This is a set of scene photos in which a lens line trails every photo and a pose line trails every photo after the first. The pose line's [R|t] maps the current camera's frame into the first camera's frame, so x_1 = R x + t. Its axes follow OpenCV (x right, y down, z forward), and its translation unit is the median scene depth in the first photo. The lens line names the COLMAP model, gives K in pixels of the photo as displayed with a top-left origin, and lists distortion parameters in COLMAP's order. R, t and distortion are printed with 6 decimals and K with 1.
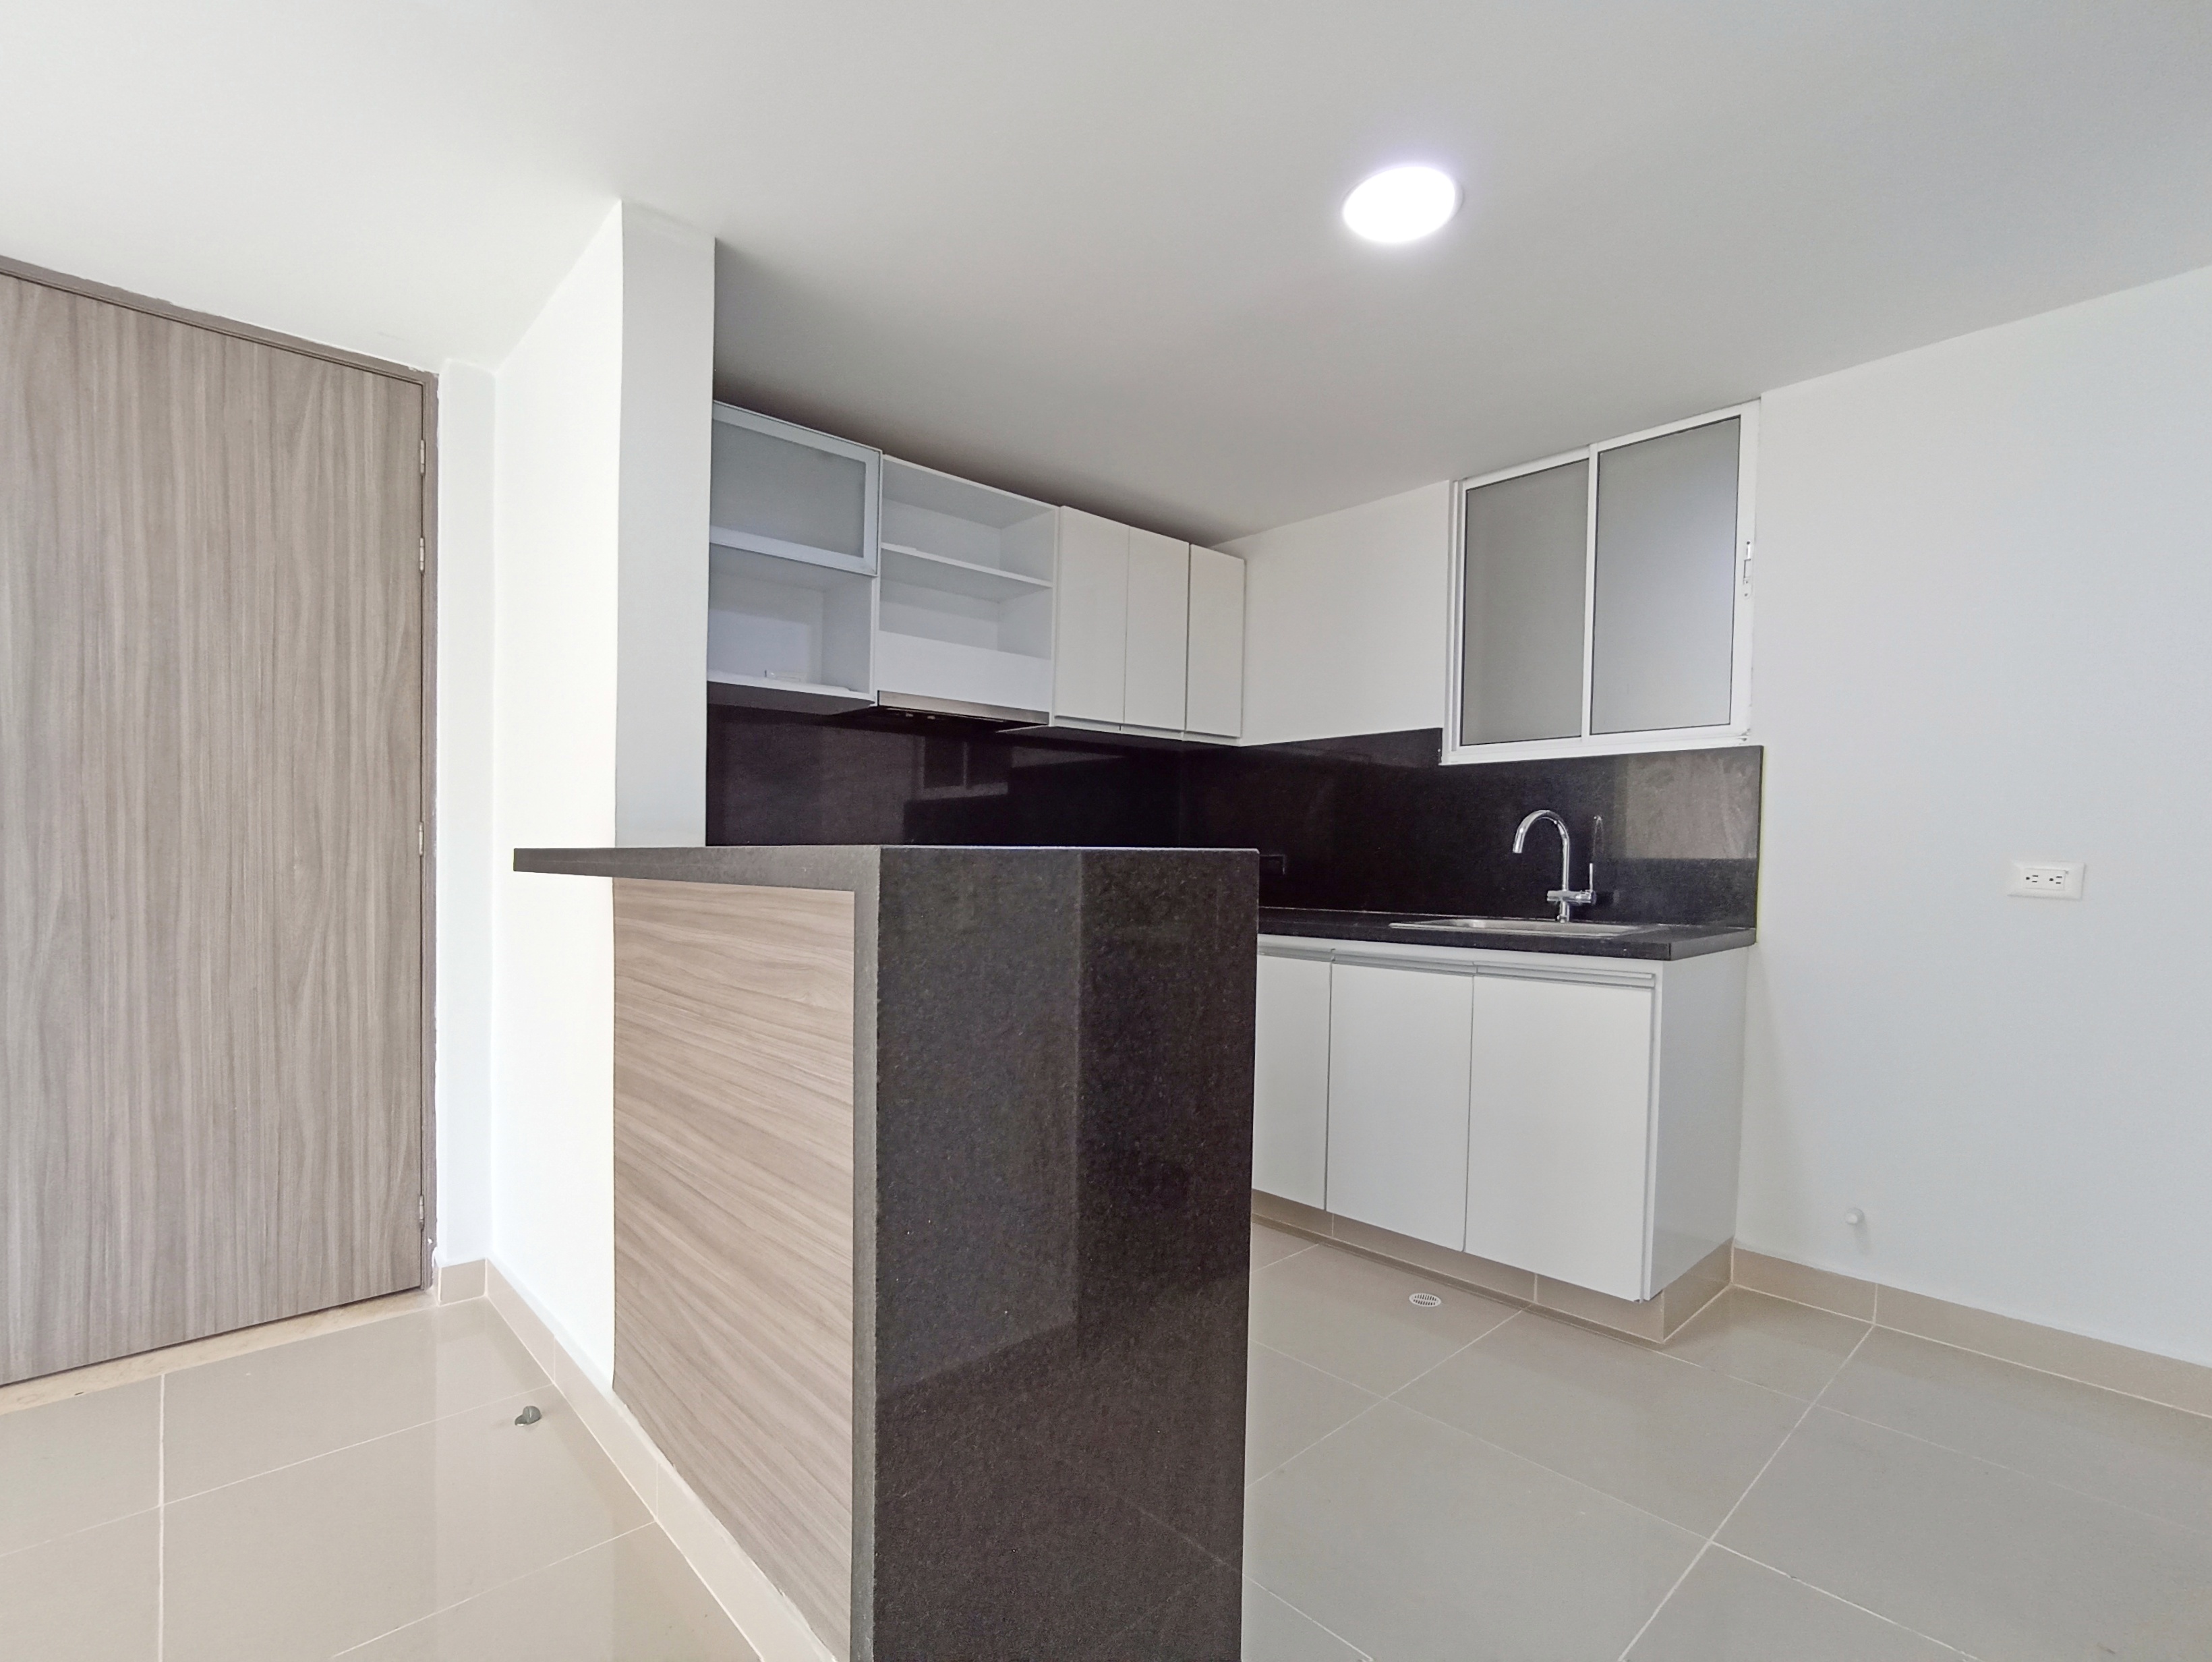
lens RADIAL K [[992.9, 0, 1104.9], [0, 992.9, 891.9], [0, 0, 1]] dist [0.000980, 0.000215]
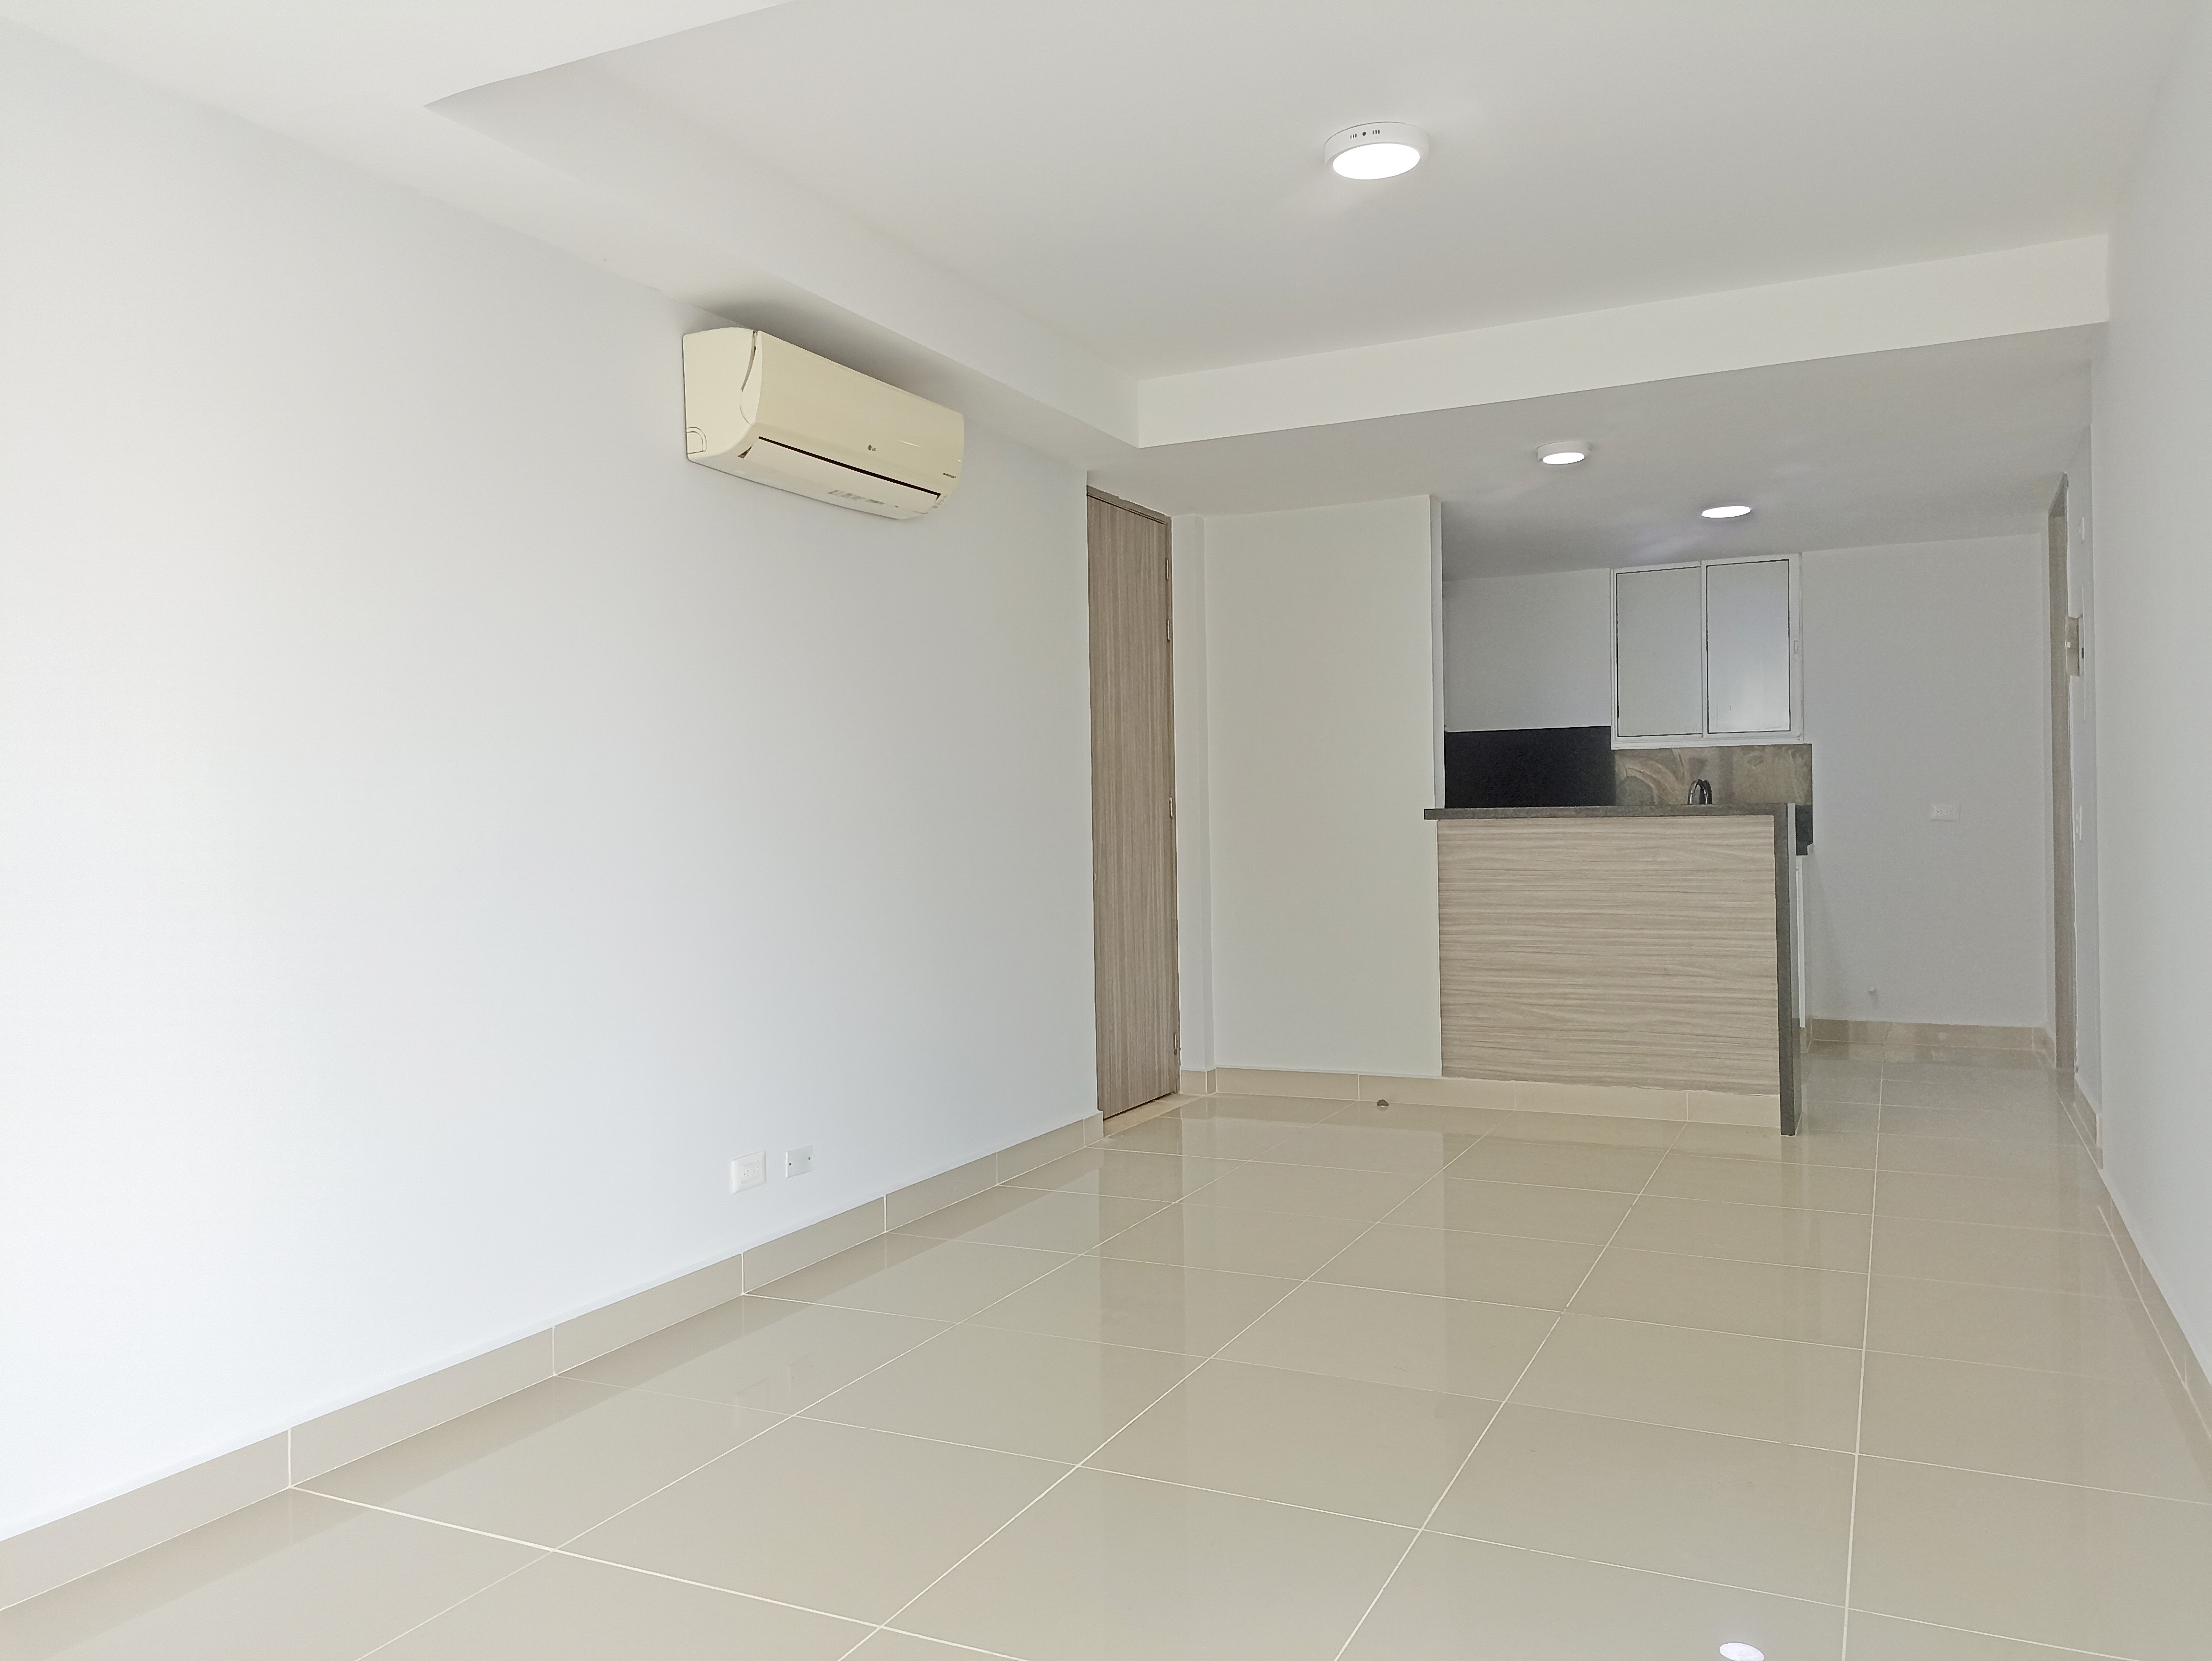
lens RADIAL K [[1646.4, 0, 1106.0], [0, 1646.4, 830.5], [0, 0, 1]] dist [0.155431, -0.138561]
pose [[0.917475, -0.022497, 0.397156, -1.837123], [0.034064, 0.999175, -0.022094, 0.038665], [-0.396331, 0.033799, 0.917485, -1.383336]]
